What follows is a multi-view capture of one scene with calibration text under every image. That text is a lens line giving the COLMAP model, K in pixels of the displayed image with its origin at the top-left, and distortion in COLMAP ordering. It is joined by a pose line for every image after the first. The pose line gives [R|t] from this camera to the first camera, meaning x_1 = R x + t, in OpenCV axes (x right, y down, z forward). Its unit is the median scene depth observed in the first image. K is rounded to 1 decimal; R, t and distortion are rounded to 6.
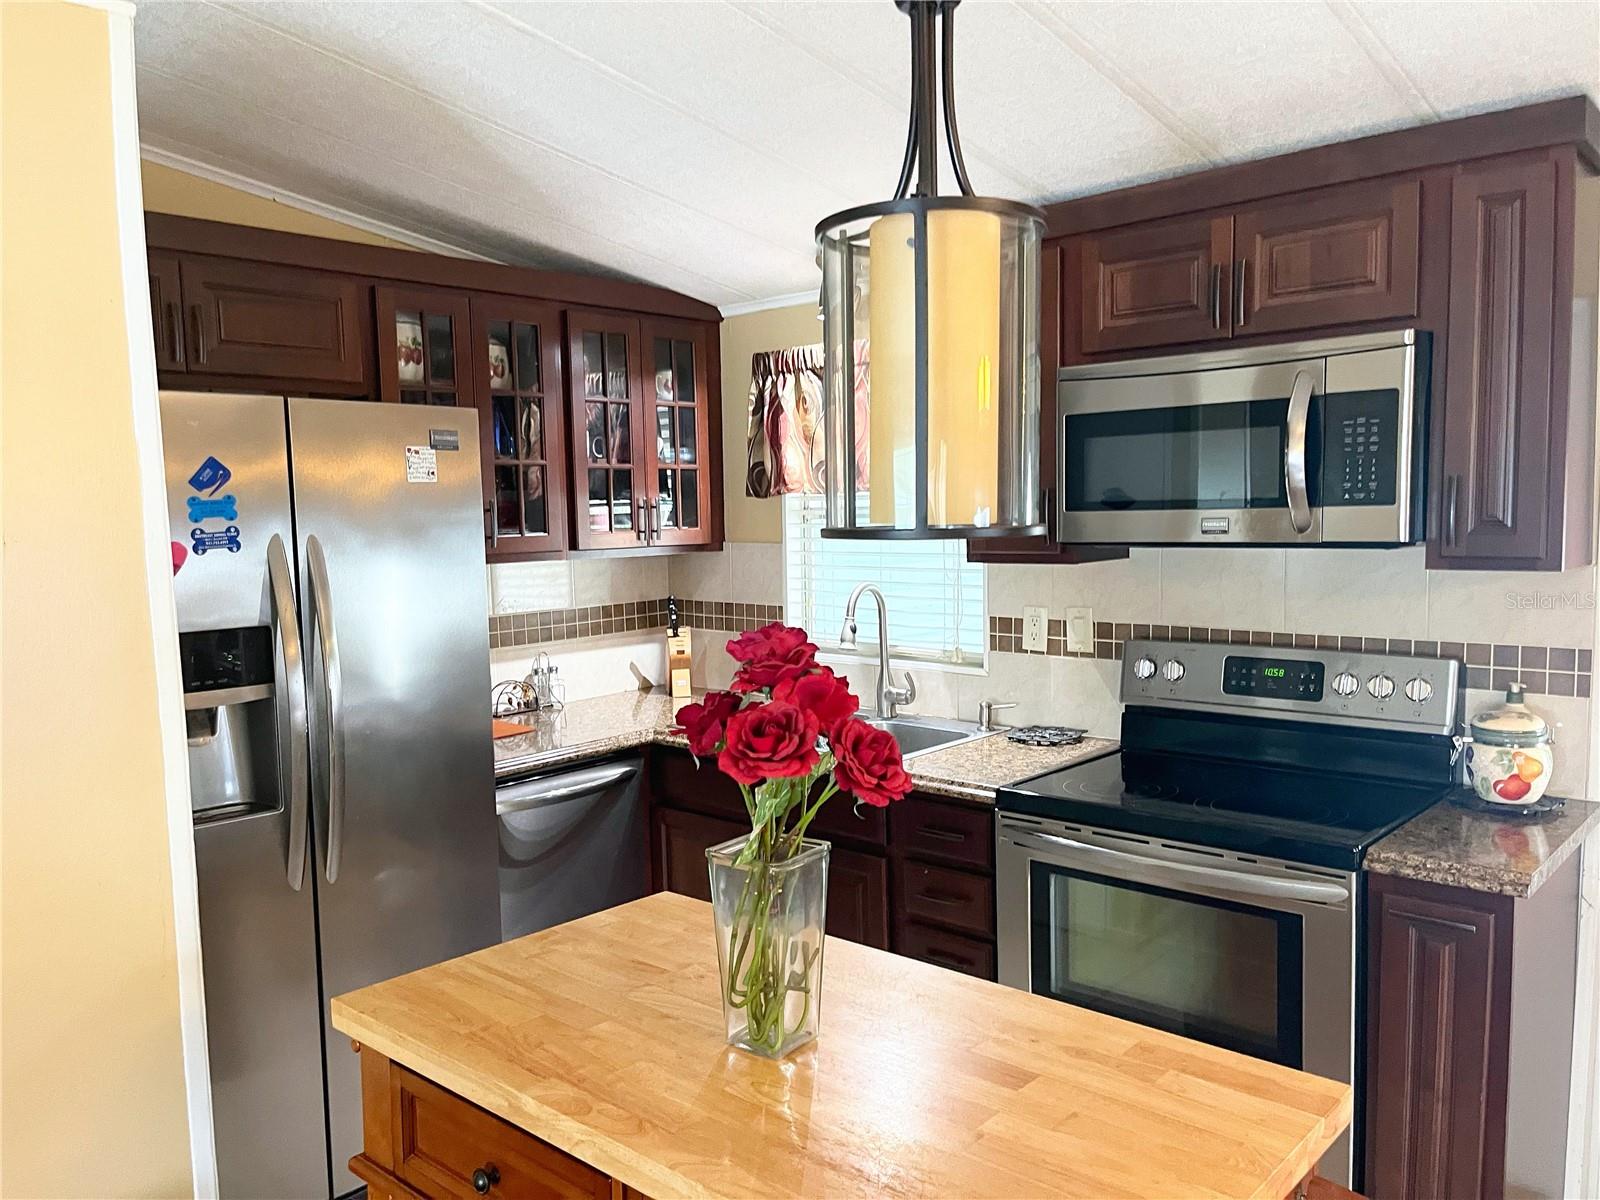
lens RADIAL K [[1214.6, 0, 787.9], [0, 1214.6, 600.0], [0, 0, 1]] dist [0.041872, -0.075475]
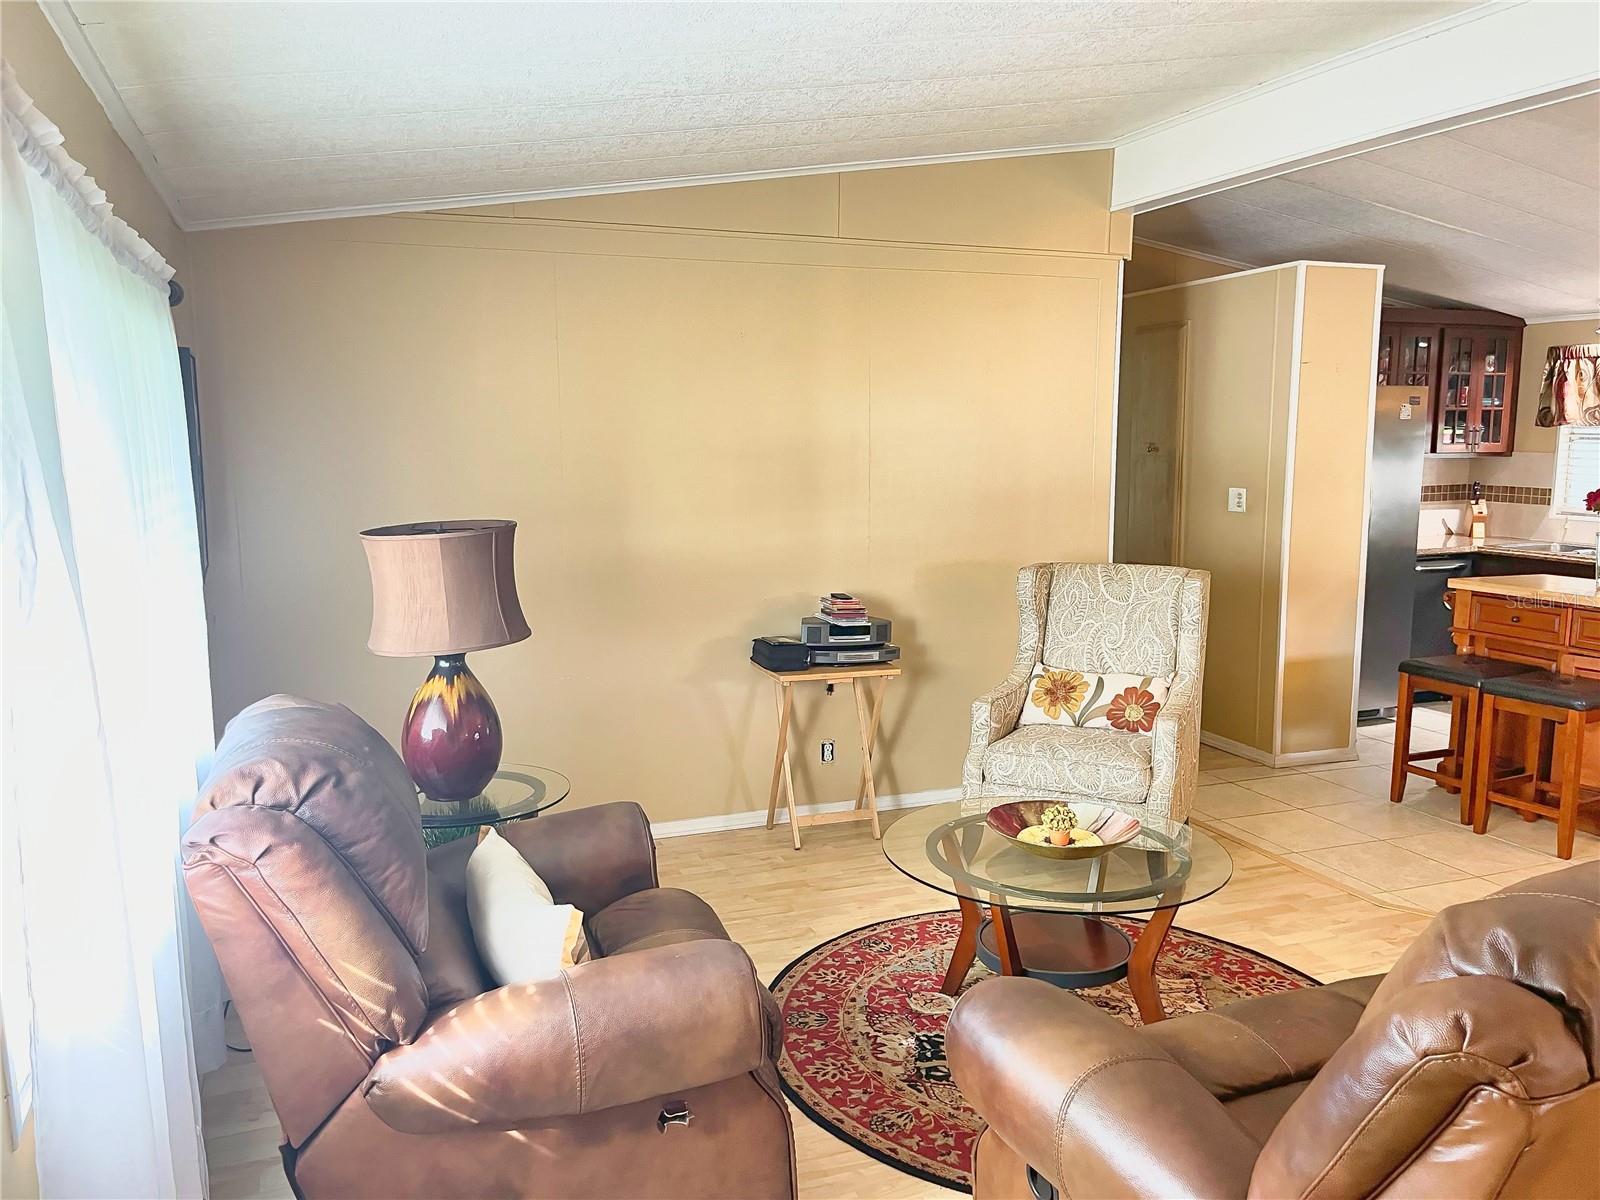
lens RADIAL K [[1214.6, 0, 766.7], [0, 1214.6, 604.6], [0, 0, 1]] dist [0.041872, -0.075475]
pose [[0.889530, 0.081908, -0.449475, -0.251687], [-0.050947, 0.995446, 0.080574, 0.106765], [0.454028, -0.048774, 0.889651, -1.343392]]
